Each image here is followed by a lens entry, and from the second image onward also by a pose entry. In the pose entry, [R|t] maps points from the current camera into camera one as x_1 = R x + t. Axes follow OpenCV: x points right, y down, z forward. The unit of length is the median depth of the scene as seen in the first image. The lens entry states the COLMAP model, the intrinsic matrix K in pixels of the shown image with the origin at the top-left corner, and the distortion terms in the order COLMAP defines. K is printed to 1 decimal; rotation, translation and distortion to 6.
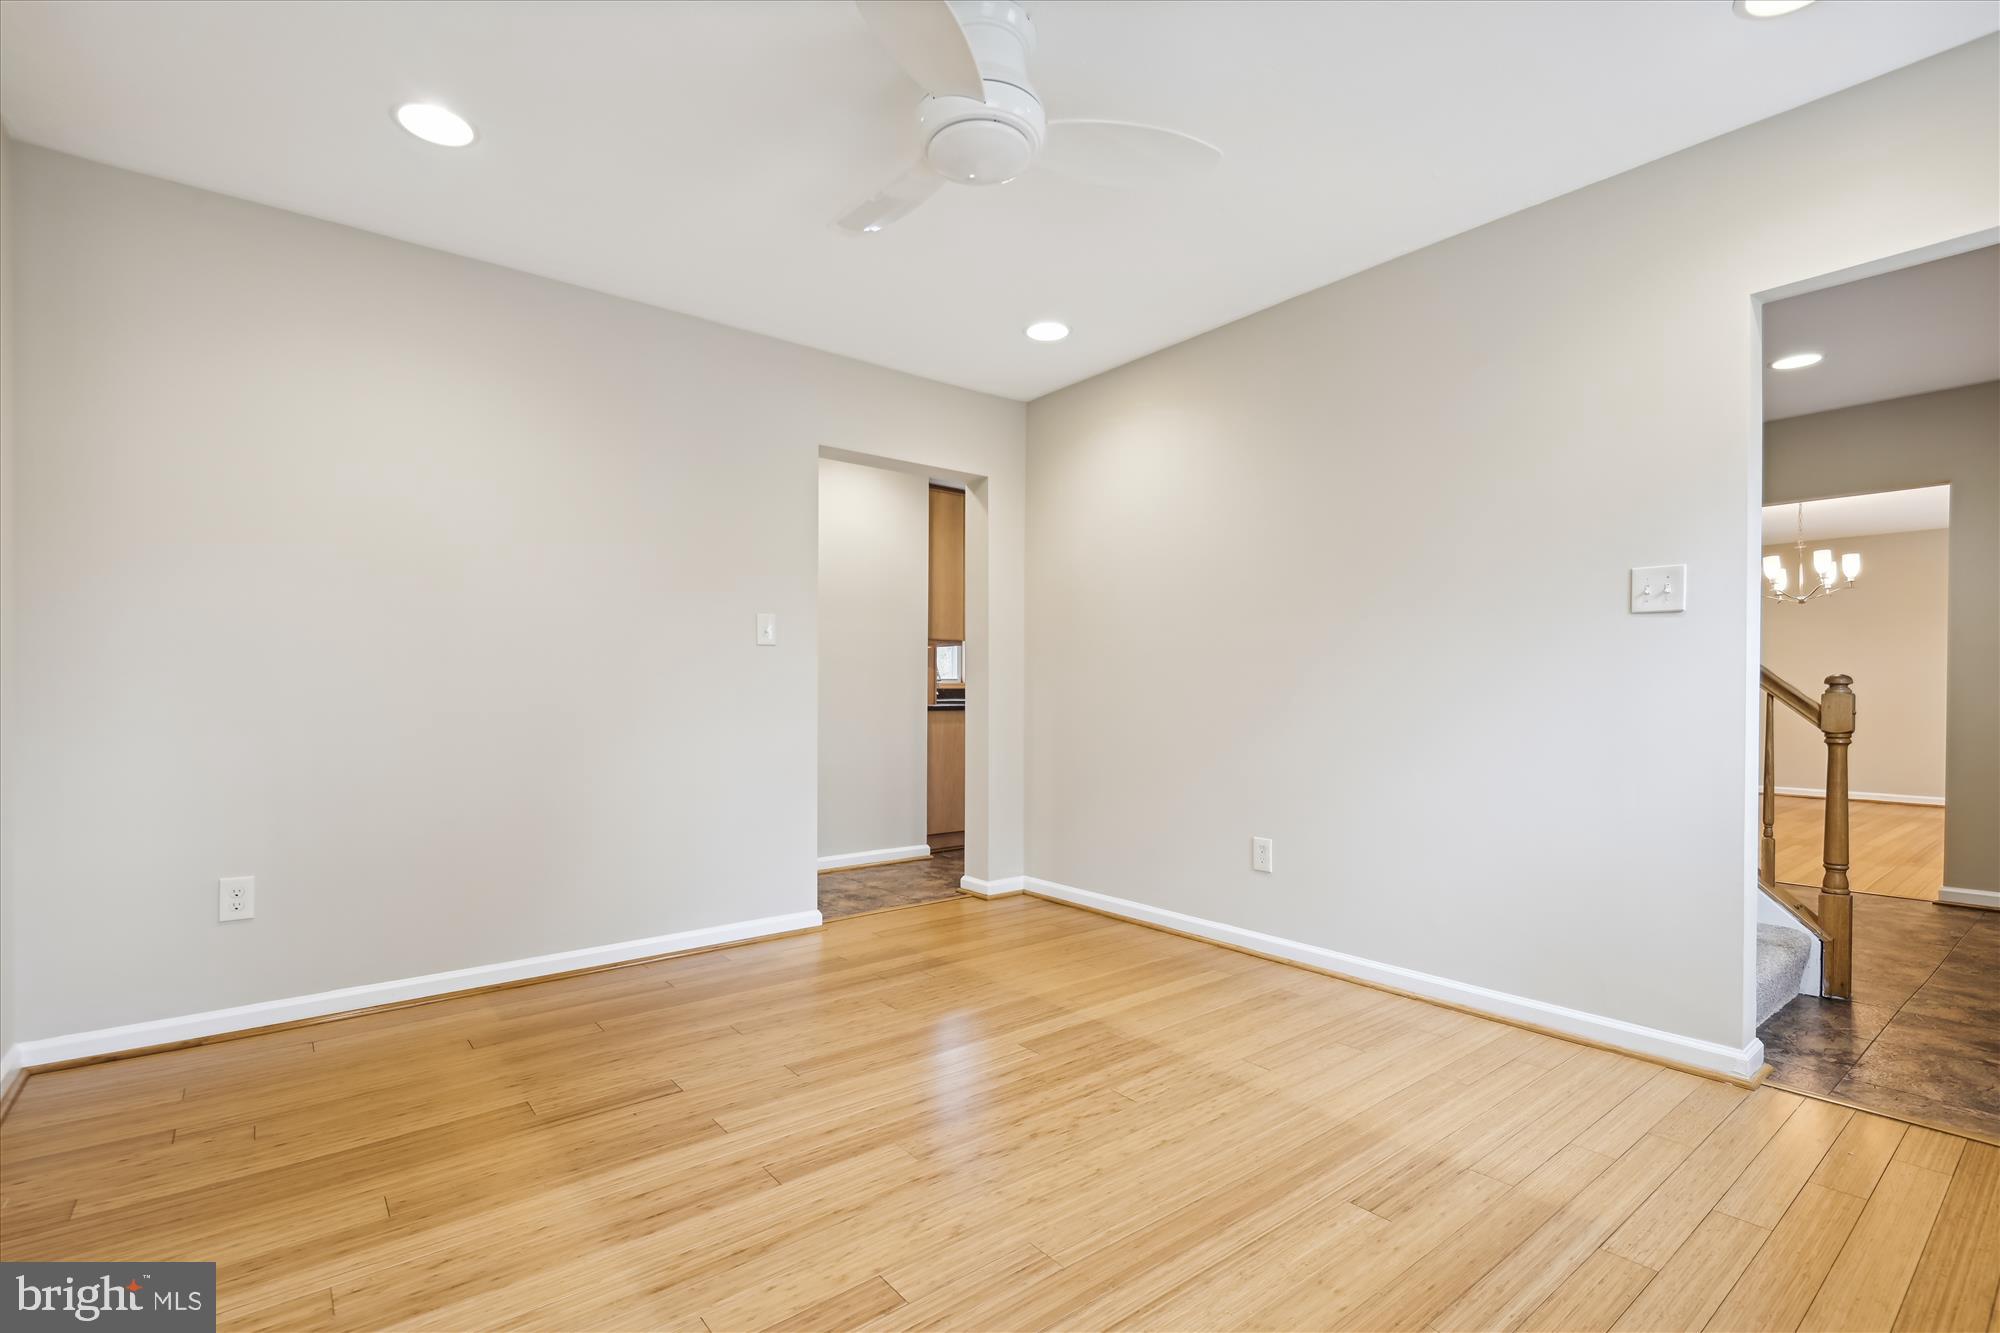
lens RADIAL K [[926.4, 0, 1006.4], [0, 926.4, 681.5], [0, 0, 1]] dist [0.004570, 0.000235]
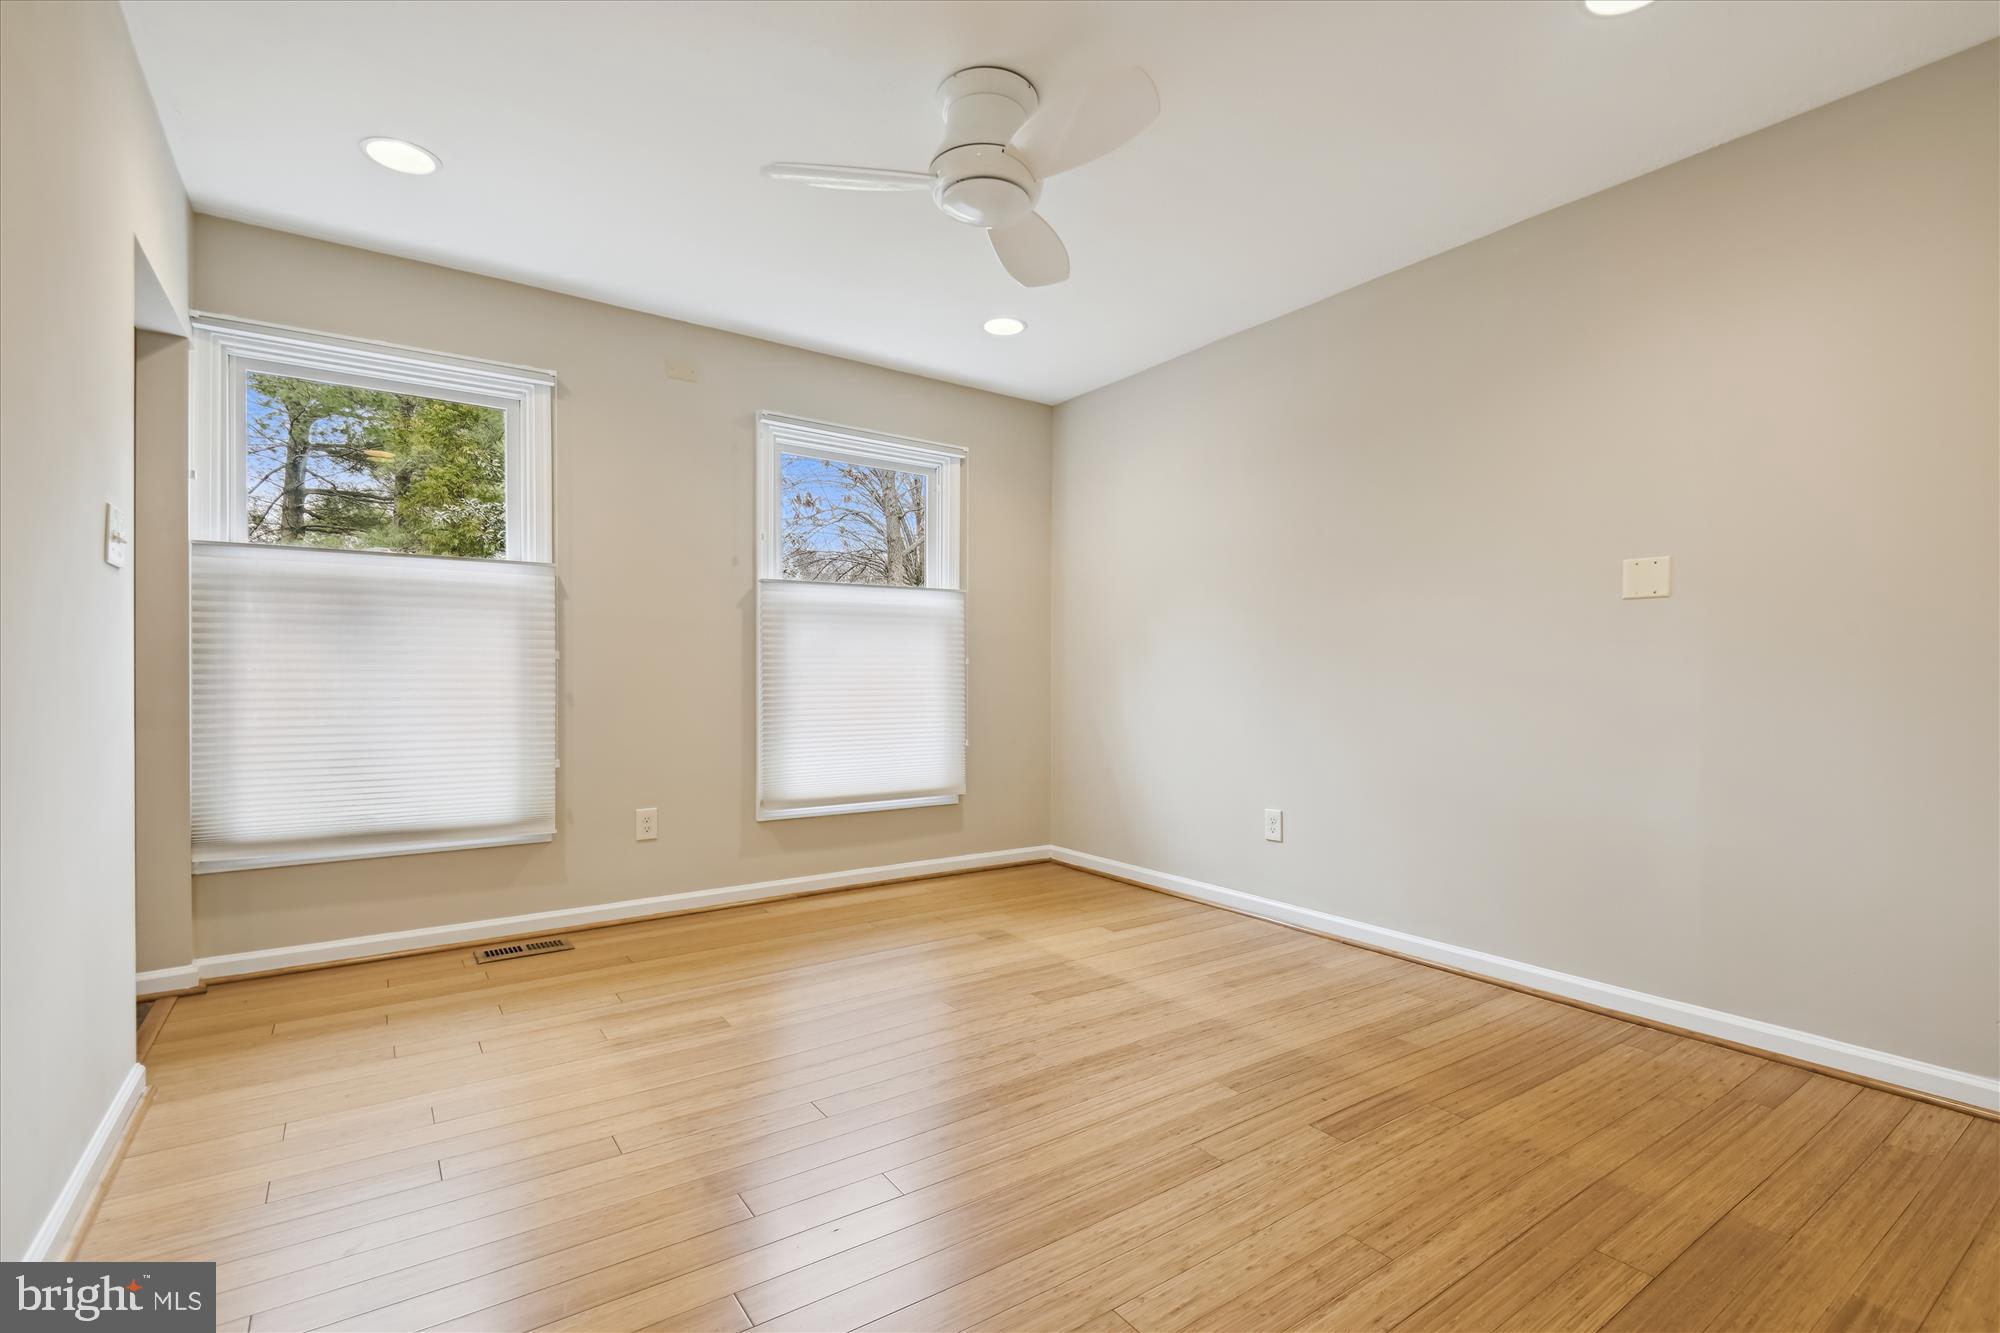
lens RADIAL K [[926.4, 0, 1007.8], [0, 926.4, 674.7], [0, 0, 1]] dist [0.004570, 0.000235]
pose [[-0.998371, -0.004554, 0.056872, -0.128037], [-0.005446, 0.999864, -0.015545, 0.034021], [-0.056793, -0.015829, -0.998260, 2.204790]]
